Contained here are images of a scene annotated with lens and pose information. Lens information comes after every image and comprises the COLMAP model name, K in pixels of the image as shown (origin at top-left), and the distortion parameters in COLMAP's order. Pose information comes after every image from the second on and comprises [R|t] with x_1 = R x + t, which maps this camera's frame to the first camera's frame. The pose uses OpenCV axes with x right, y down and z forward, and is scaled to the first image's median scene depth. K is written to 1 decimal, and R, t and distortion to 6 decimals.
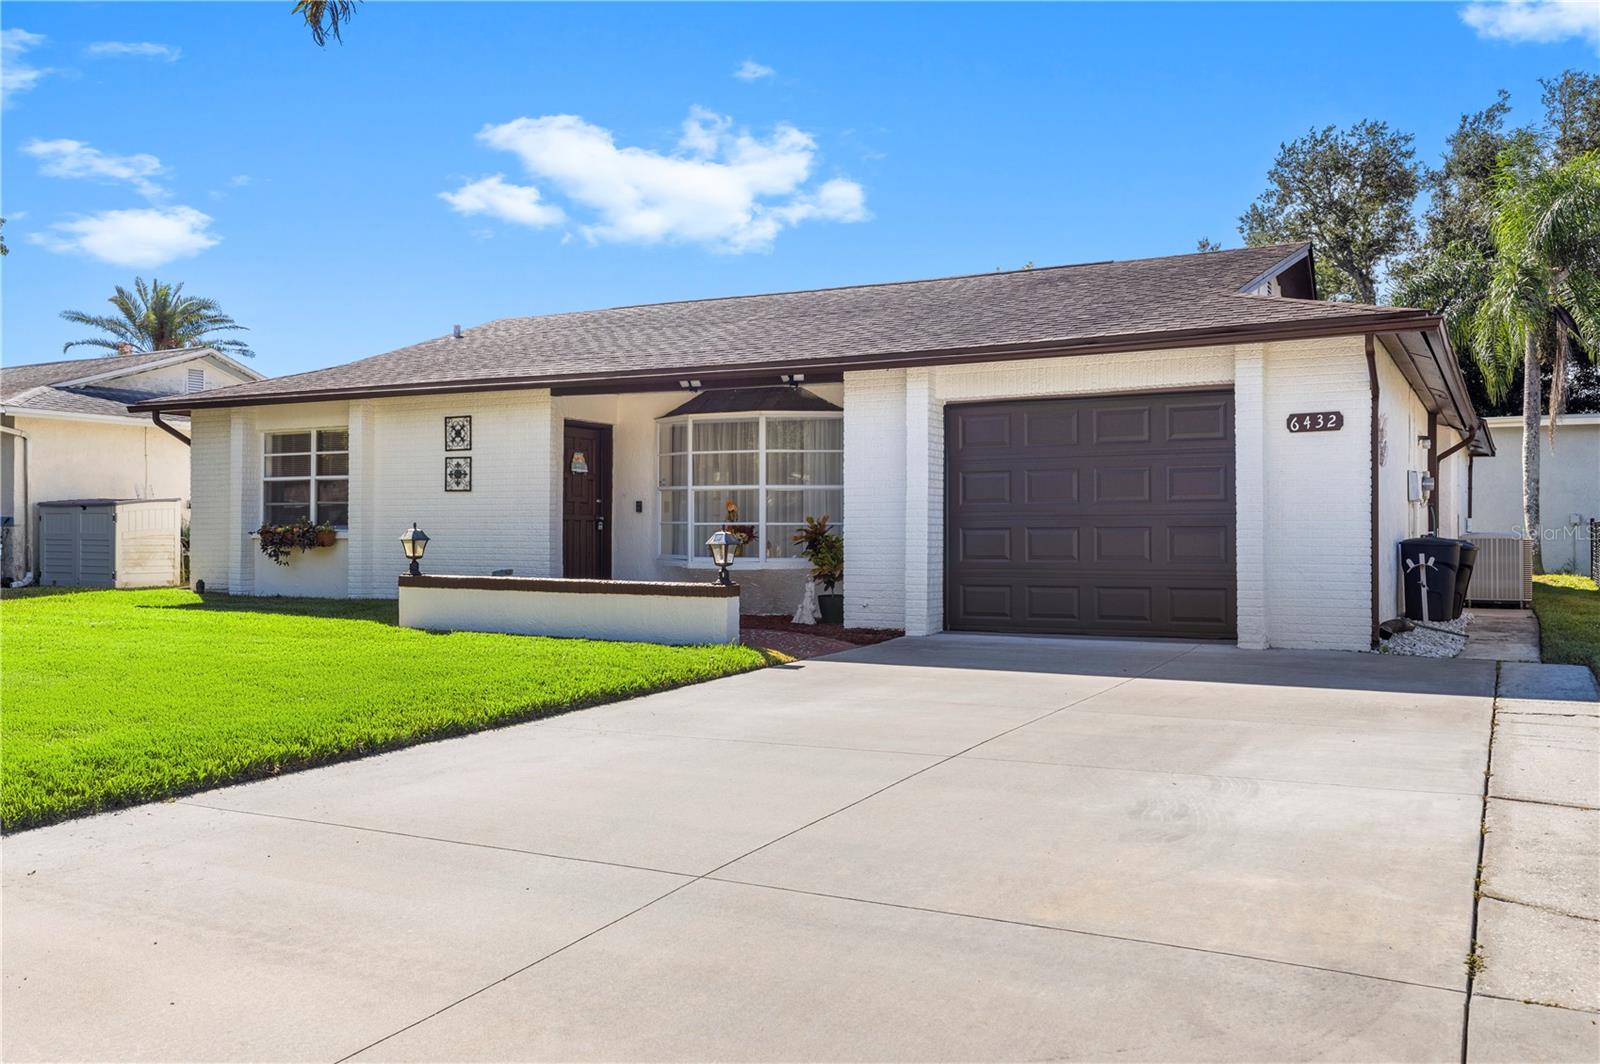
lens RADIAL K [[1298.4, 0, 800.0], [0, 1298.4, 532.0], [0, 0, 1]] dist [0.010004, -0.004355]
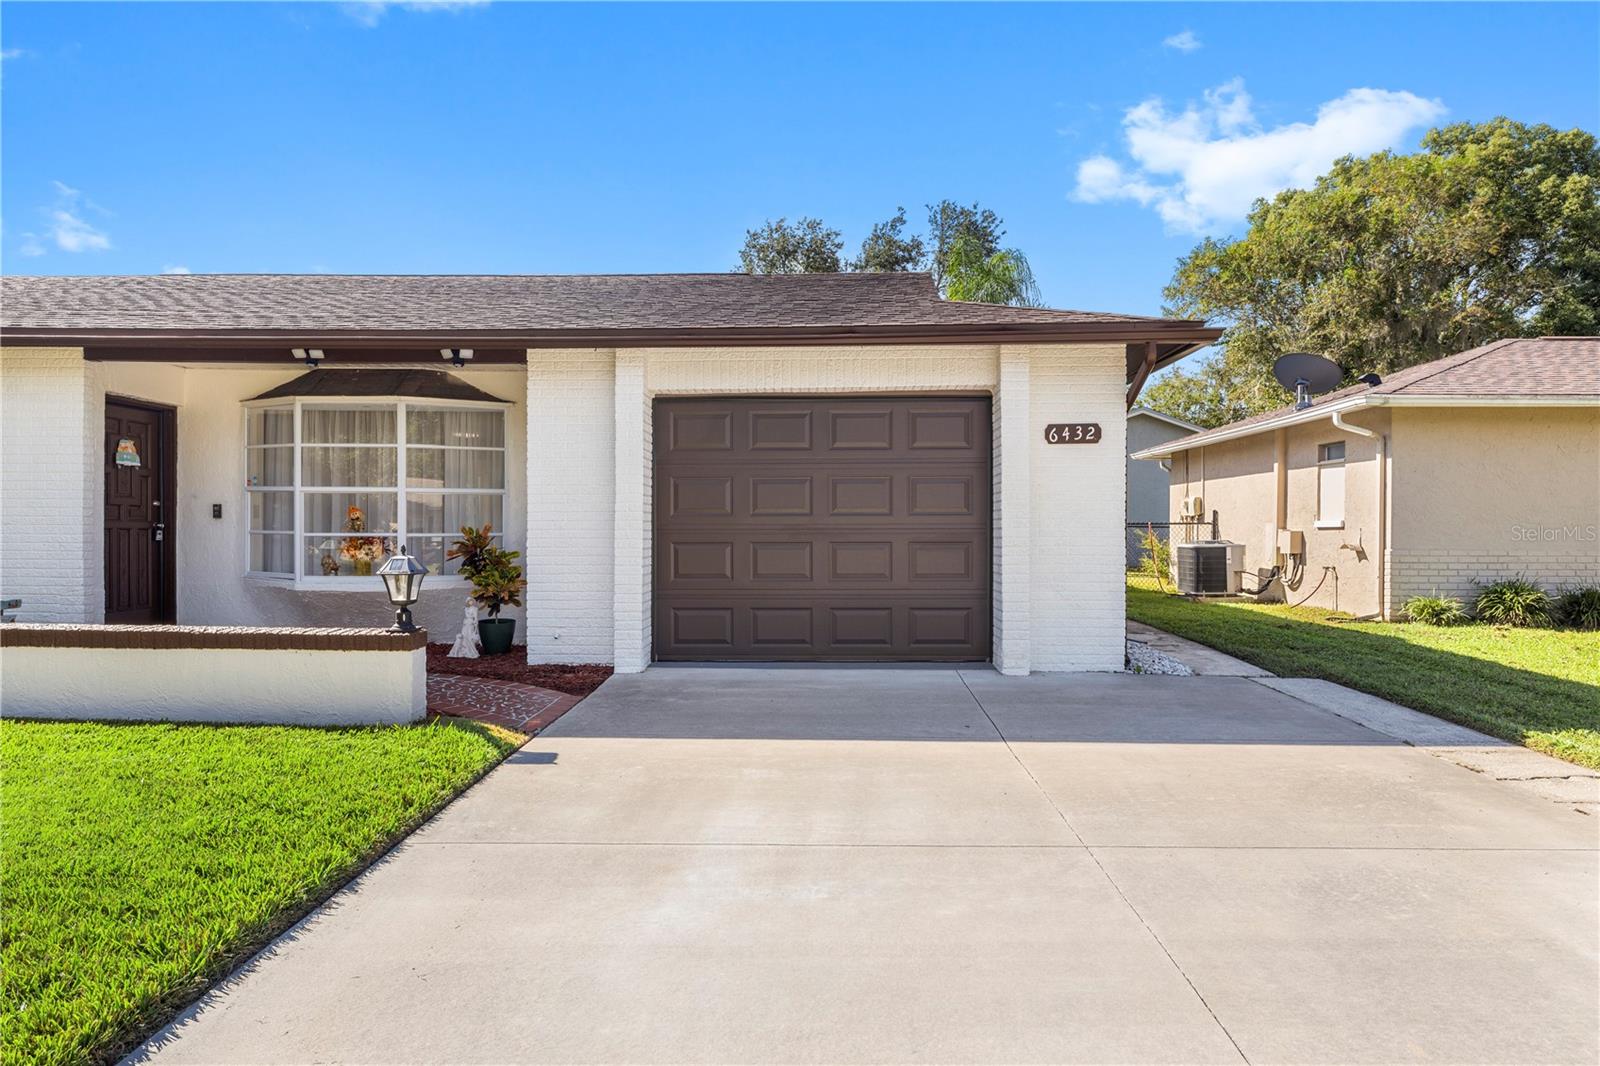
lens RADIAL K [[981.7, 0, 791.6], [0, 981.7, 534.6], [0, 0, 1]] dist [-0.003631, 0.000566]
pose [[0.896738, -0.003783, 0.442545, -0.076627], [-0.001789, 0.999924, 0.012174, -0.013464], [-0.442558, -0.011709, 0.896663, 0.316889]]
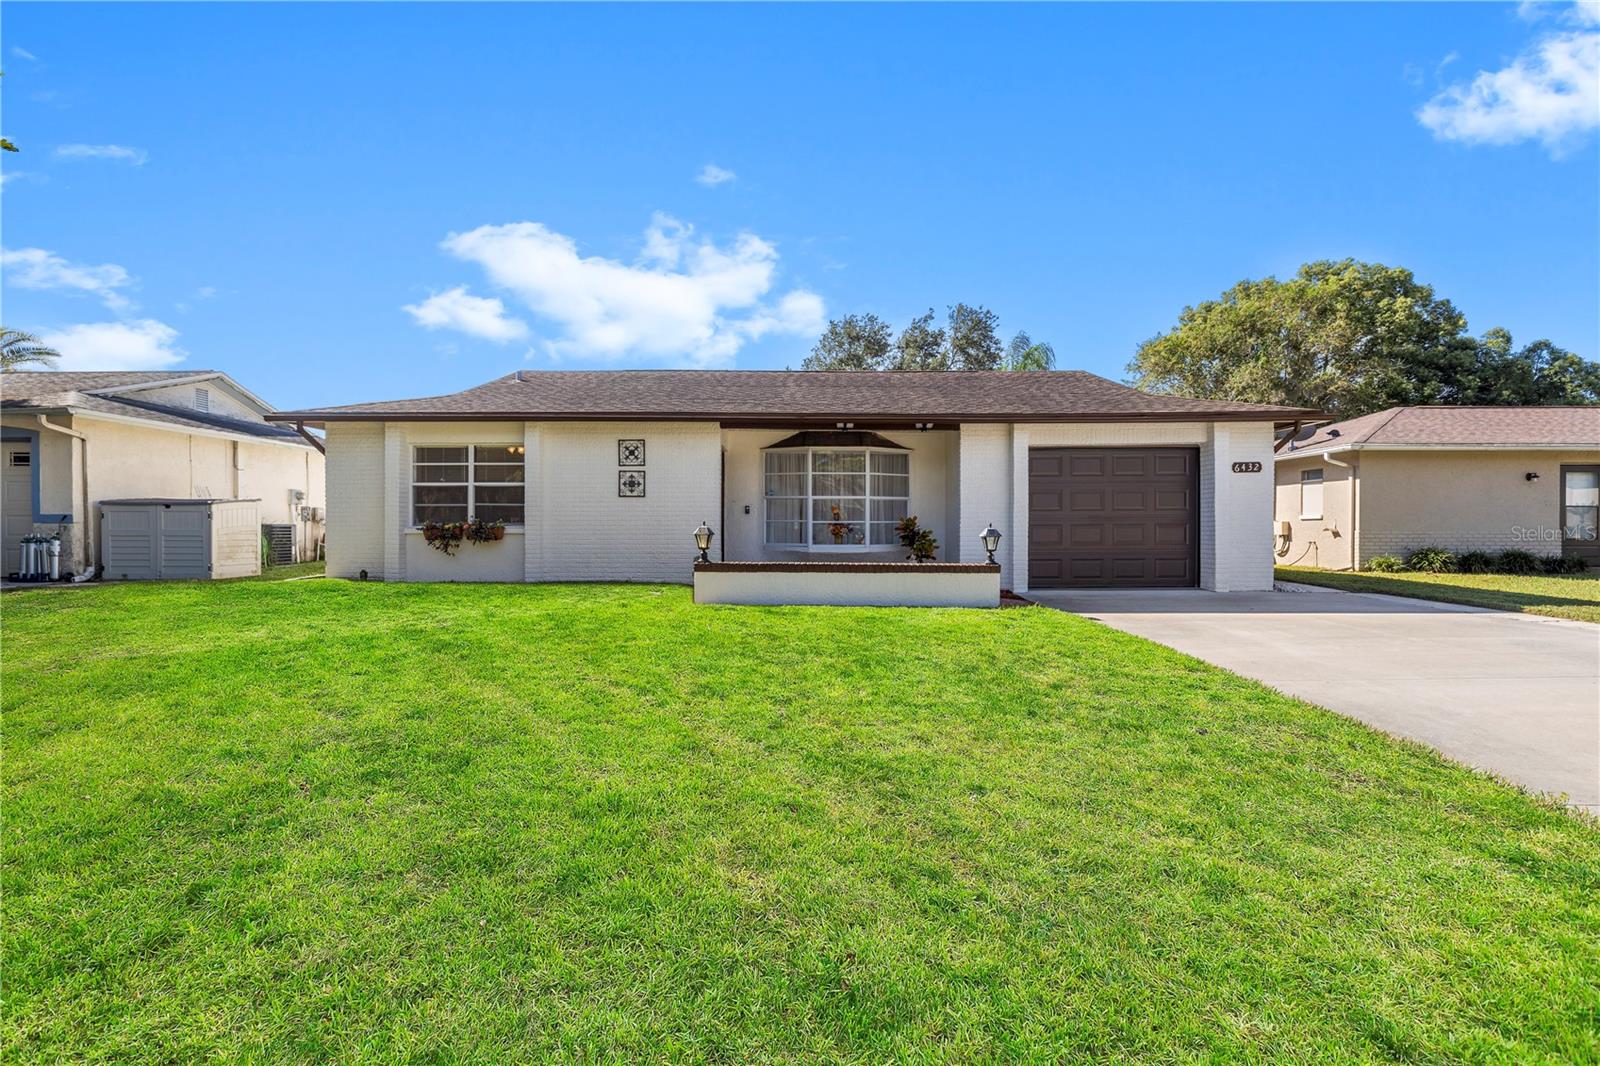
lens RADIAL K [[714.0, 0, 800.9], [0, 714.0, 531.2], [0, 0, 1]] dist [-0.003541, 0.000048]
pose [[0.885812, -0.005749, 0.464009, -0.448677], [0.001541, 0.999954, 0.009447, -0.003259], [-0.464042, -0.007653, 0.885780, 0.283944]]
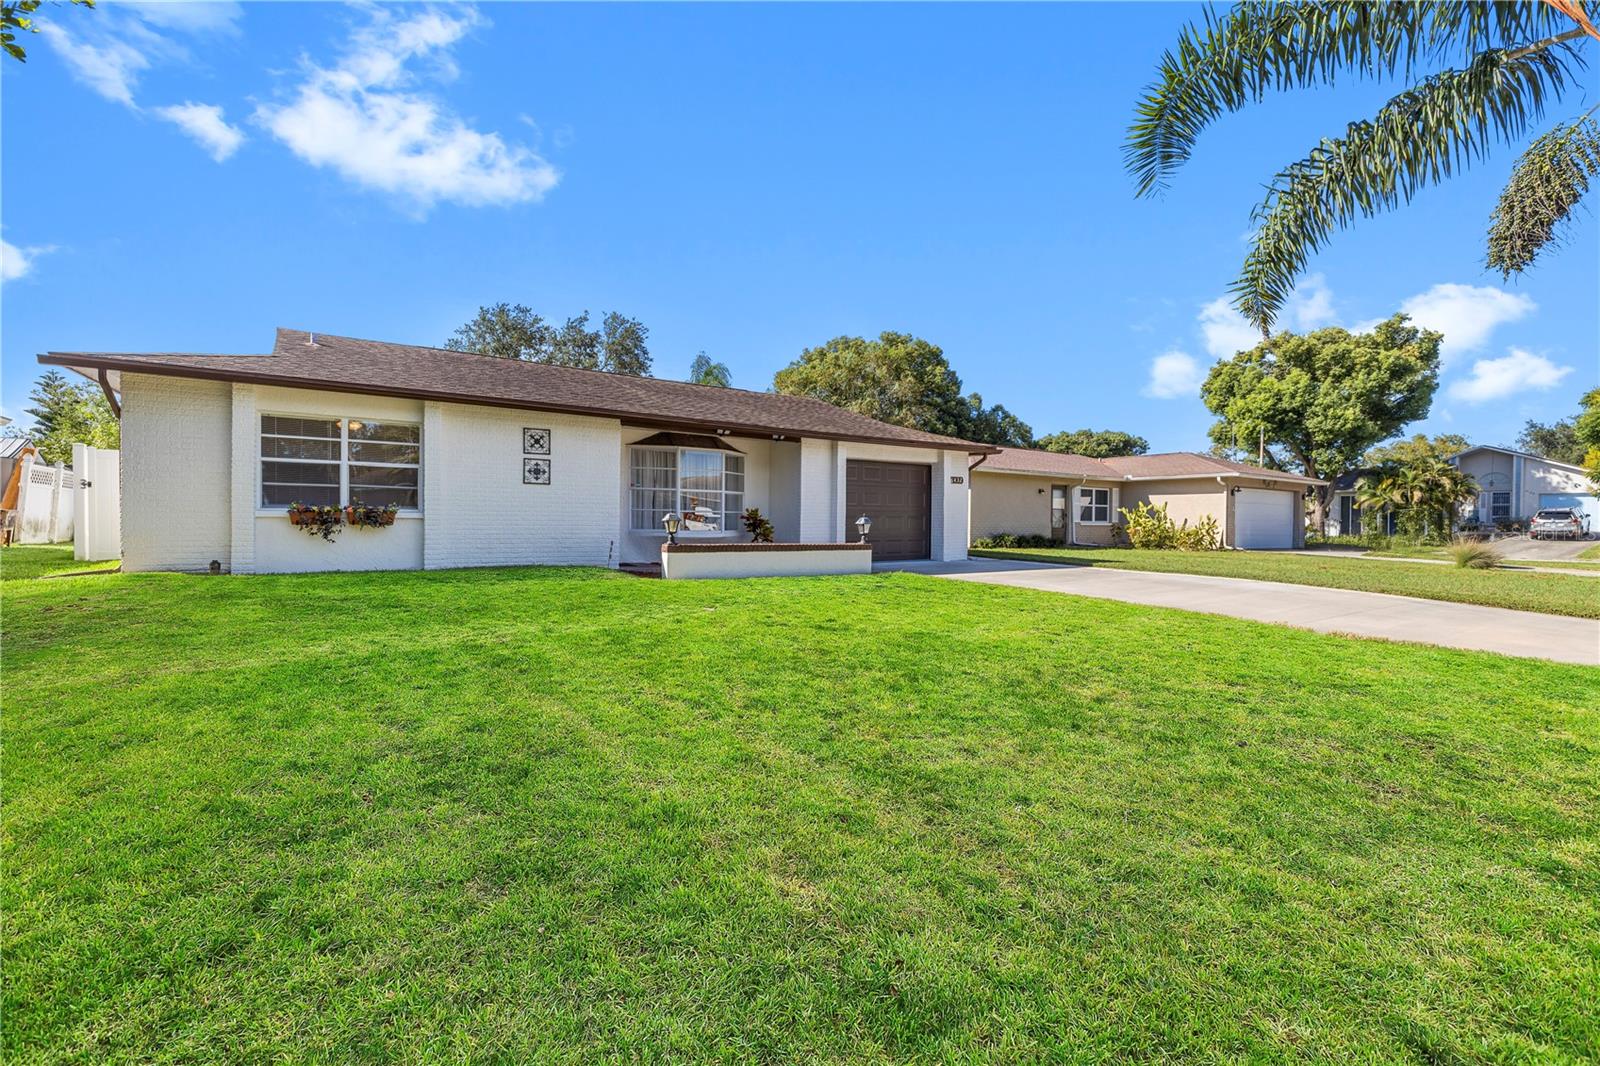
lens RADIAL K [[672.0, 0, 799.1], [0, 672.0, 531.4], [0, 0, 1]] dist [0.001493, -0.000033]
pose [[0.480433, -0.011618, 0.876954, -0.751715], [-0.010127, 0.999772, 0.018793, 0.002157], [-0.876973, -0.017910, 0.480206, 0.423405]]
